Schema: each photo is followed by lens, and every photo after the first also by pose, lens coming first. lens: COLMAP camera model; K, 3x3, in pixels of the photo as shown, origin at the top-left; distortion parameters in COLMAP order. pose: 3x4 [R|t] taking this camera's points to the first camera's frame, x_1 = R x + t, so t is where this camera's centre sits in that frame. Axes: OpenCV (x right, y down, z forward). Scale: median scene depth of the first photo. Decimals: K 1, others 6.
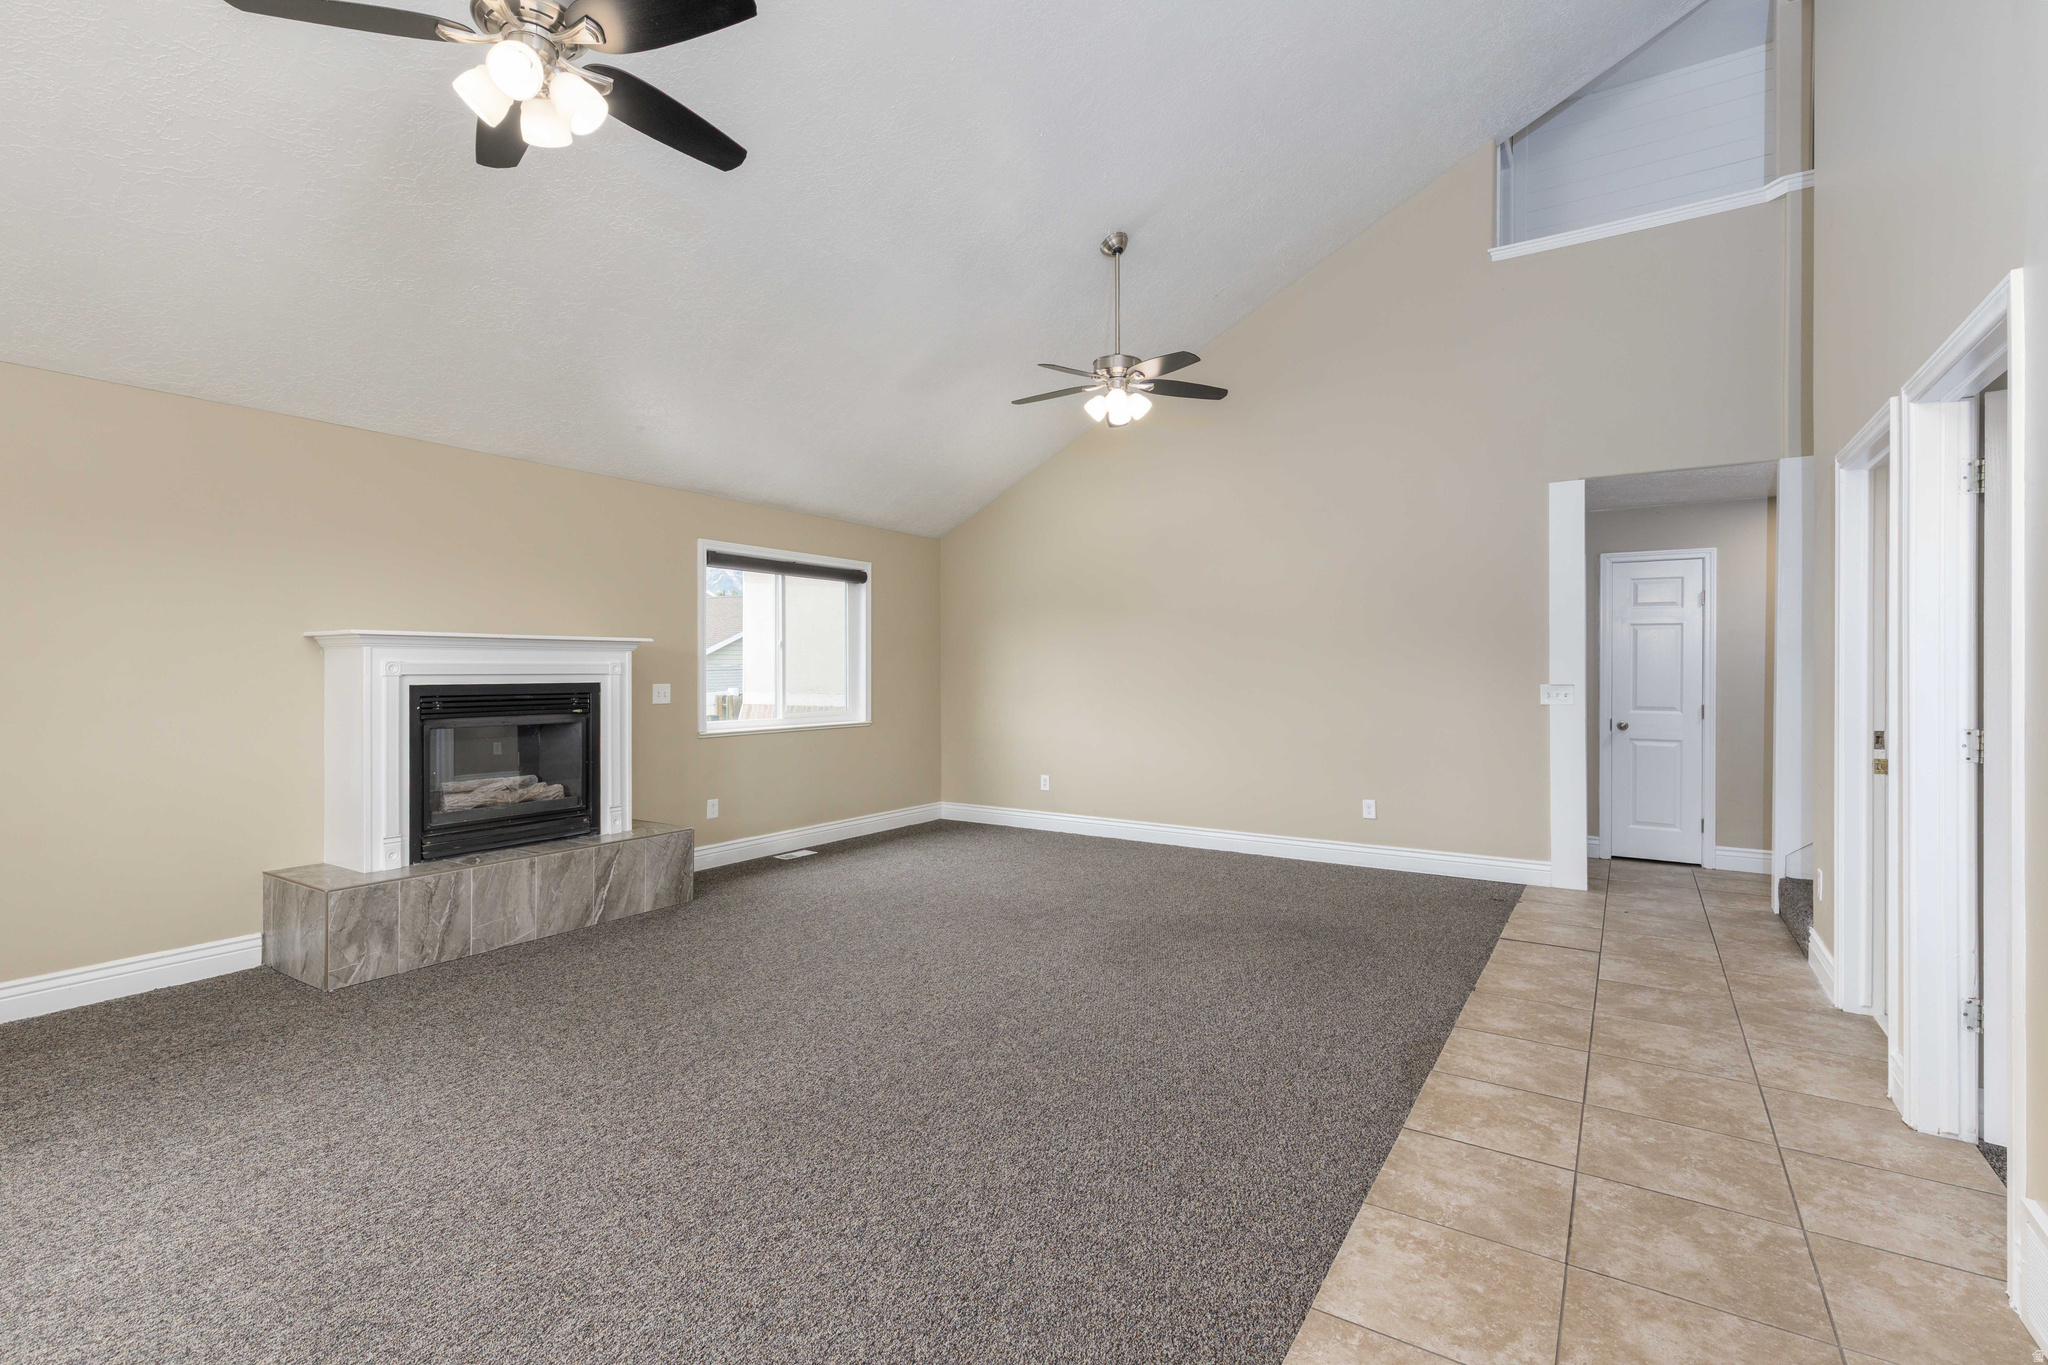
lens RADIAL K [[927.2, 0, 1015.5], [0, 927.2, 674.8], [0, 0, 1]] dist [0.013609, -0.003809]
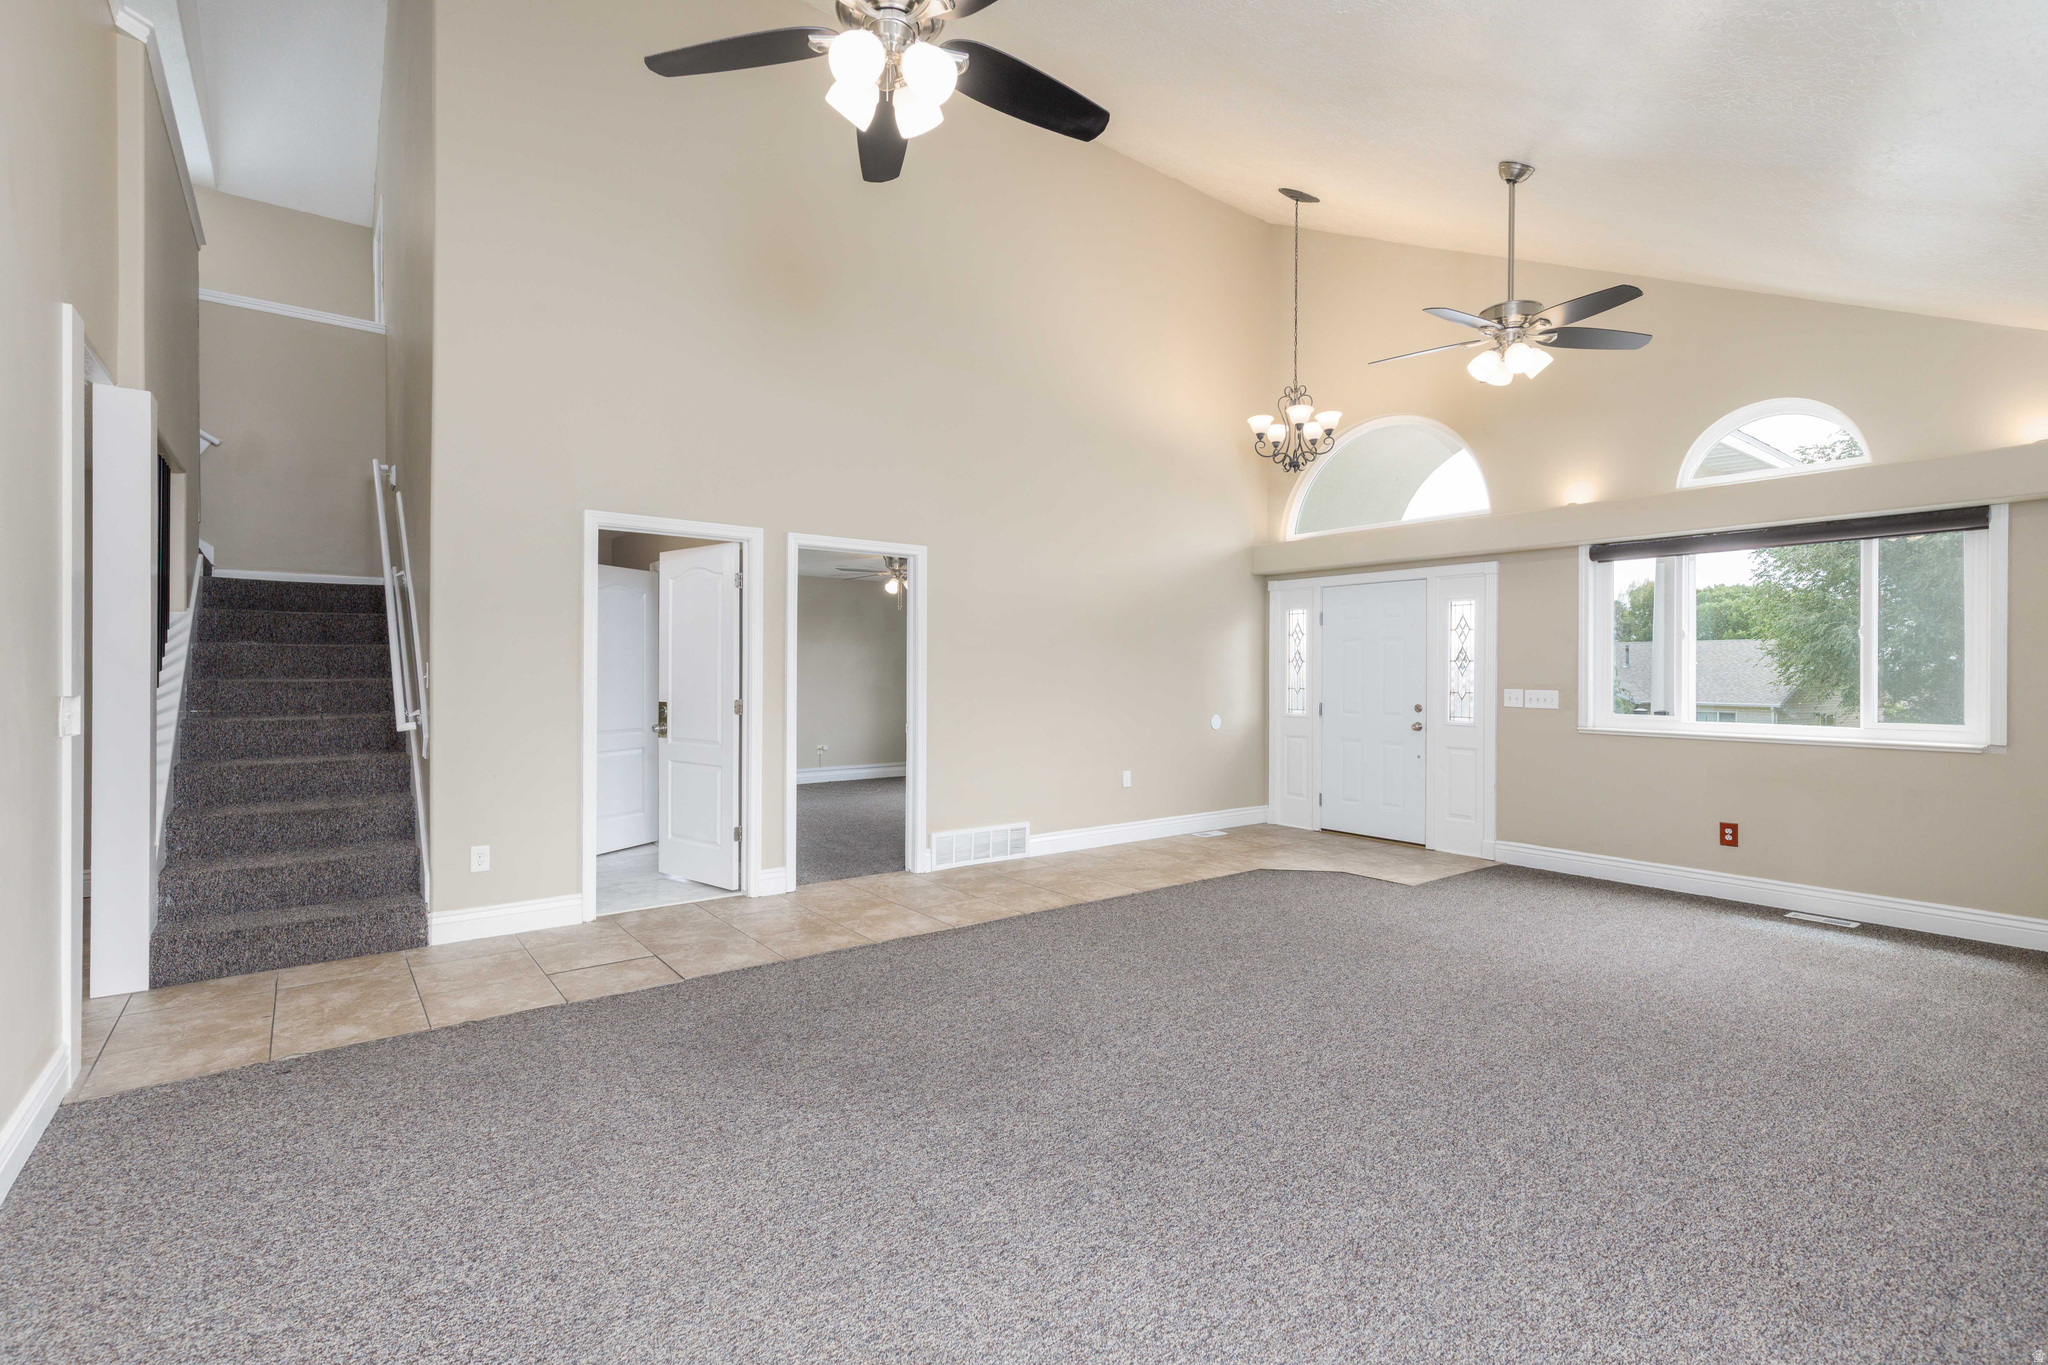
lens RADIAL K [[927.2, 0, 1020.1], [0, 927.2, 677.4], [0, 0, 1]] dist [0.013609, -0.003809]
pose [[-0.944356, -0.007331, 0.328844, -0.113130], [-0.004407, 0.999944, 0.009638, -0.008631], [-0.328896, 0.007652, -0.944335, 1.622067]]
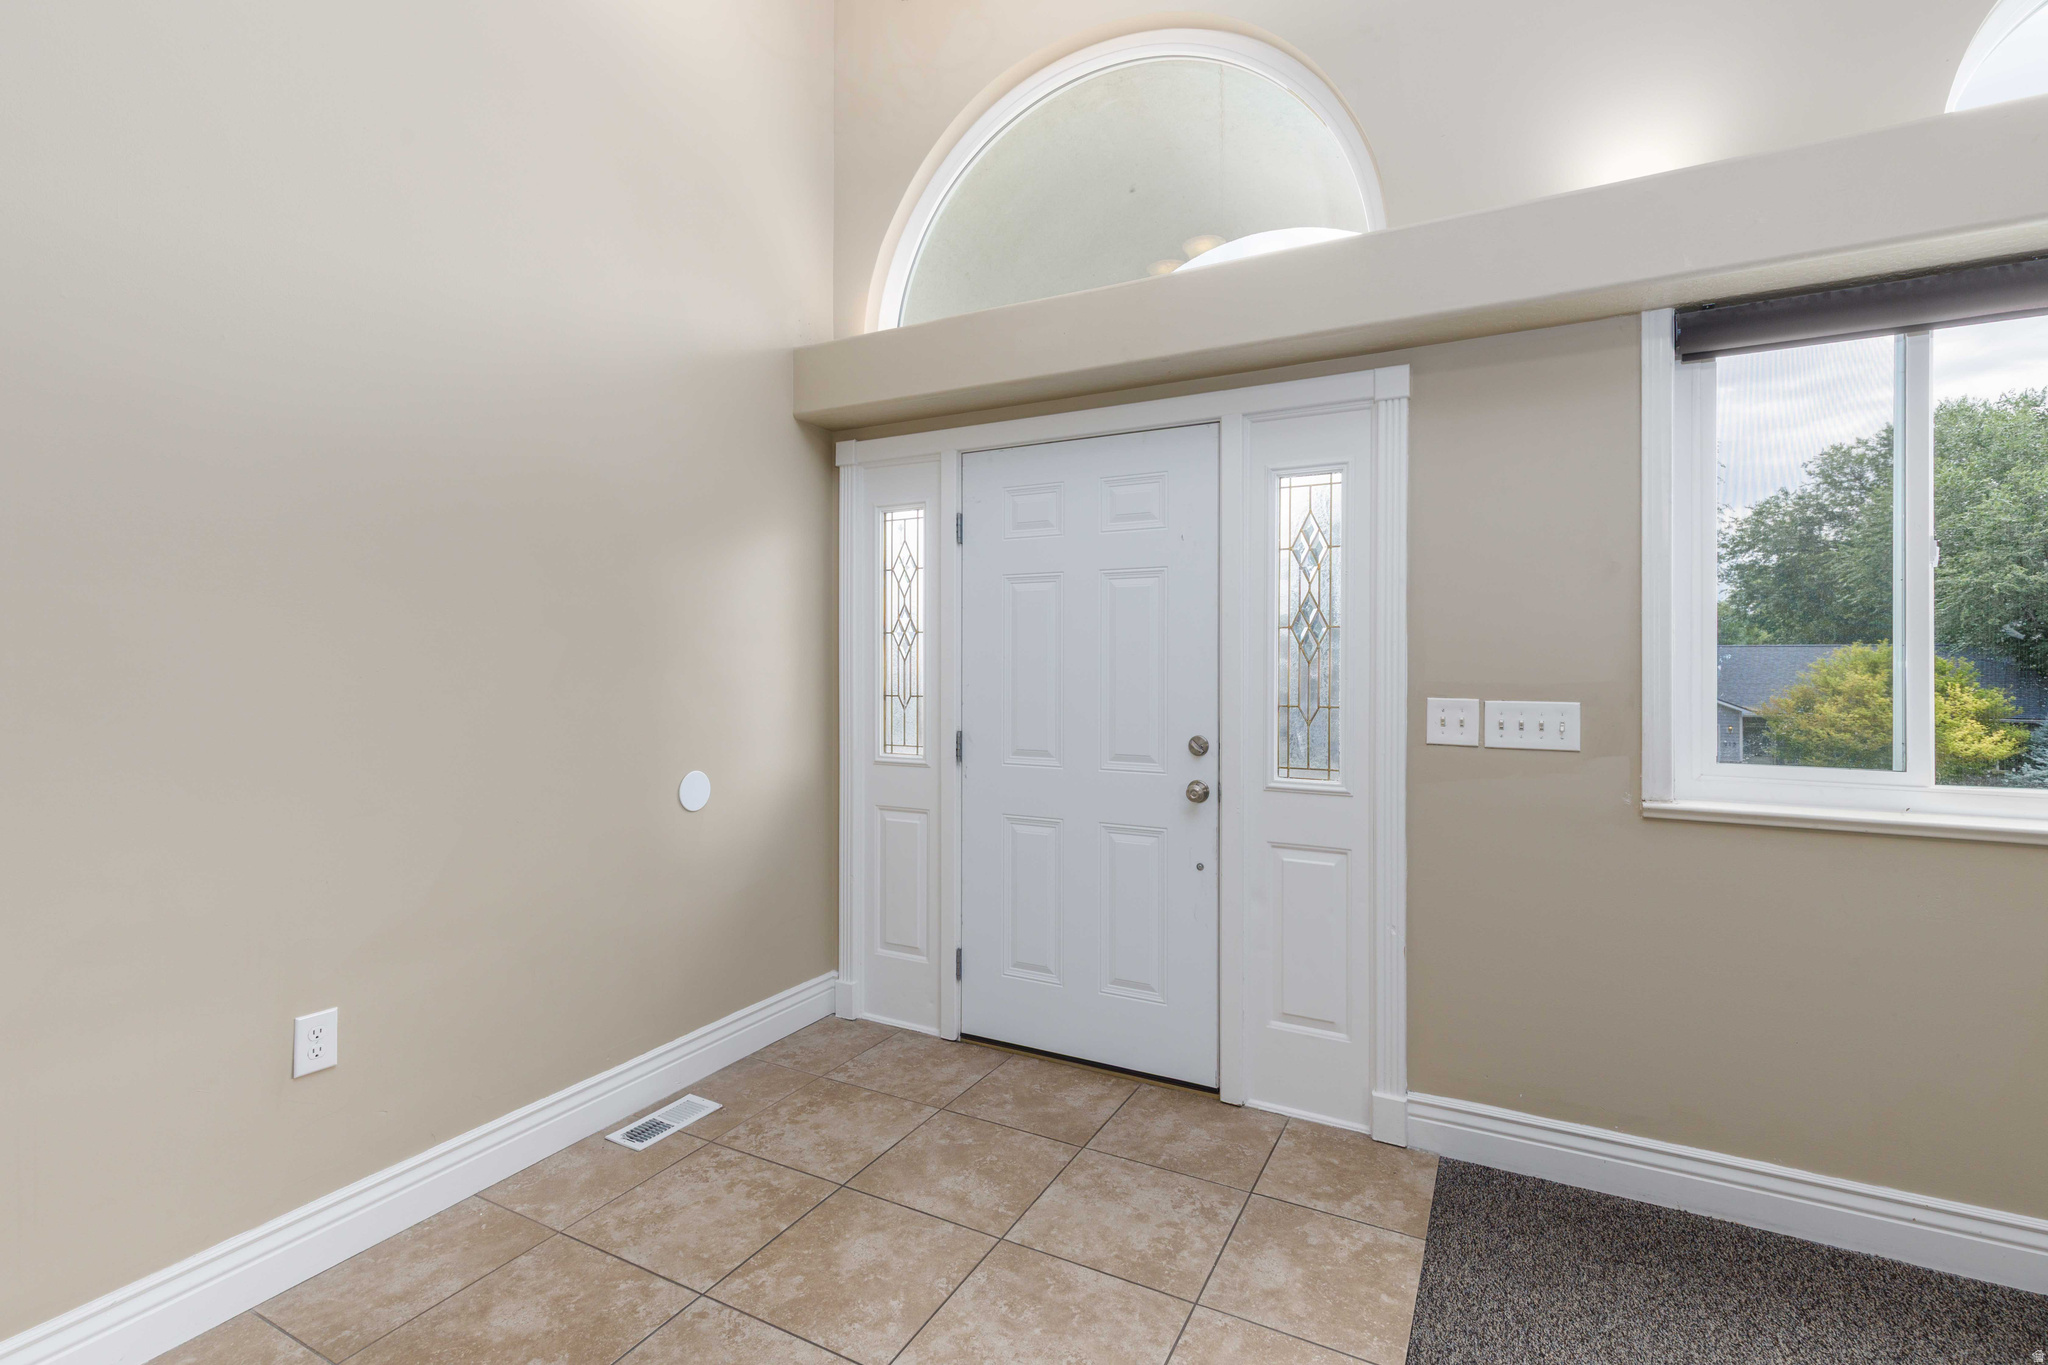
lens RADIAL K [[927.2, 0, 1021.1], [0, 927.2, 669.8], [0, 0, 1]] dist [0.013609, -0.003809]
pose [[-0.995510, -0.003768, -0.094585, -0.054189], [-0.004499, 0.999962, 0.007511, 0.000250], [0.094553, 0.007903, -0.995488, 0.546210]]
